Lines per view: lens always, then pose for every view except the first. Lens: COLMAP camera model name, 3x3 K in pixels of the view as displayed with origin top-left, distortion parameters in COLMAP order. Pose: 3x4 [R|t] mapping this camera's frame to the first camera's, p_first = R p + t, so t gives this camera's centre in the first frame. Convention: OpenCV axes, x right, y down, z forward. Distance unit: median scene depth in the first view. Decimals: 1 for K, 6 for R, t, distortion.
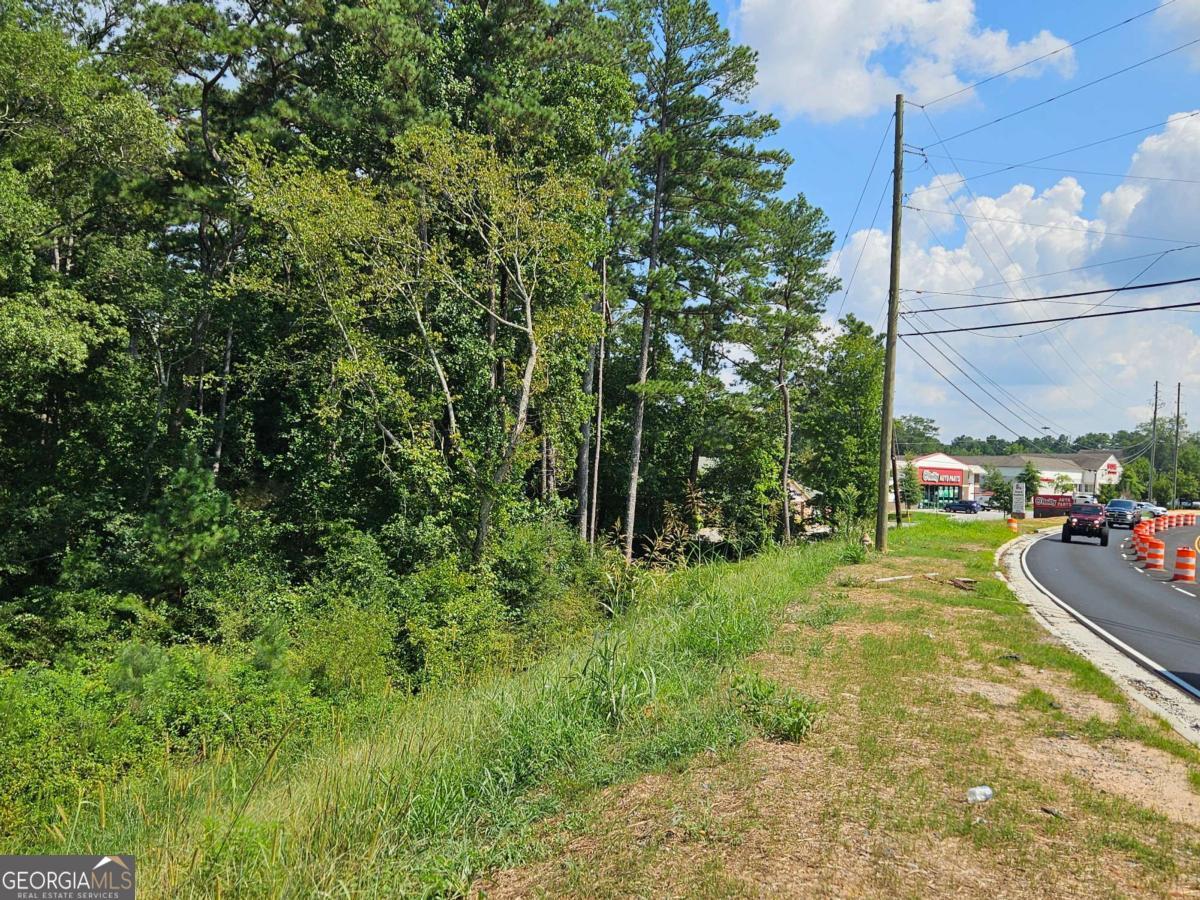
lens RADIAL K [[827.5, 0, 585.0], [0, 827.5, 452.3], [0, 0, 1]] dist [0.101522, -0.063210]
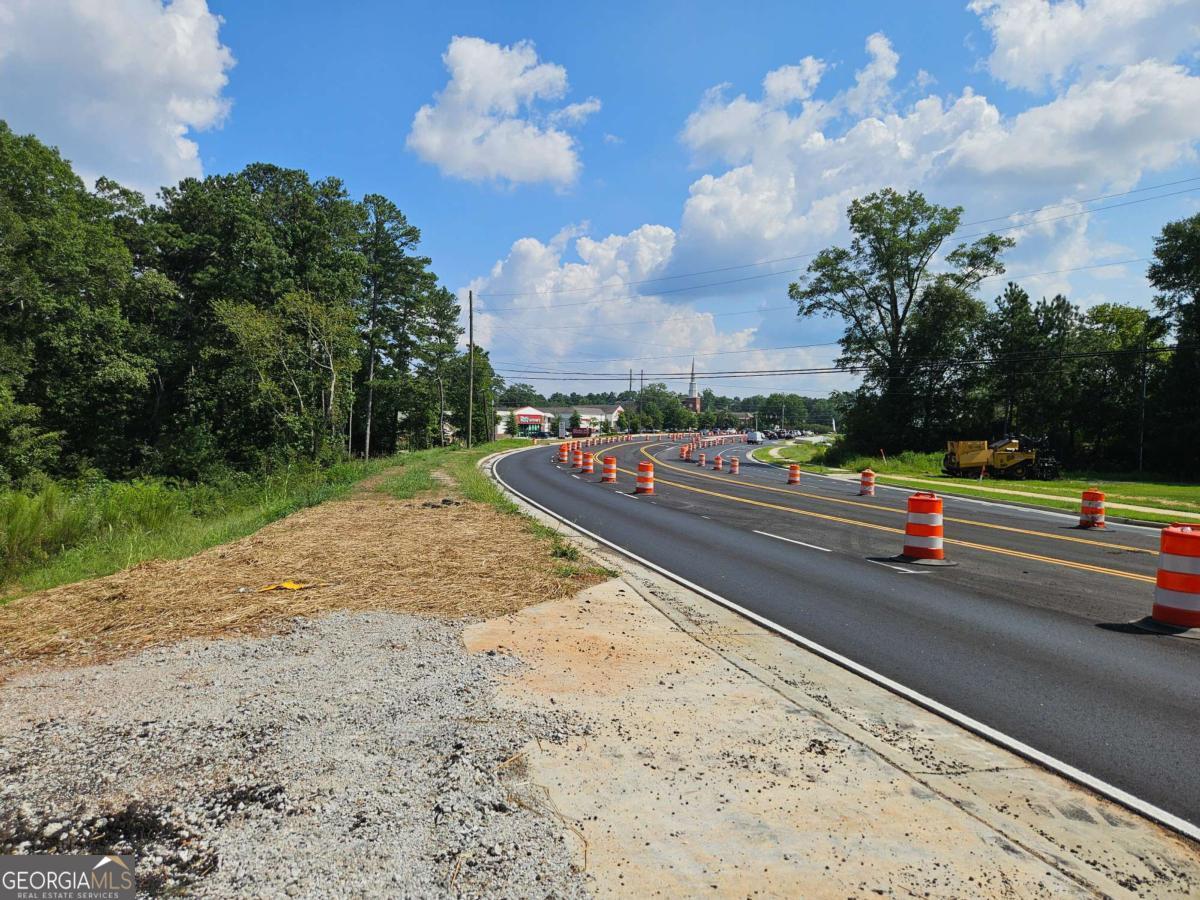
lens RADIAL K [[827.5, 0, 585.0], [0, 827.5, 452.3], [0, 0, 1]] dist [0.101522, -0.063210]
pose [[0.932008, -0.033304, 0.360905, -0.174744], [0.006290, 0.997105, 0.075770, -0.051710], [-0.362384, -0.068348, 0.929519, -1.060508]]
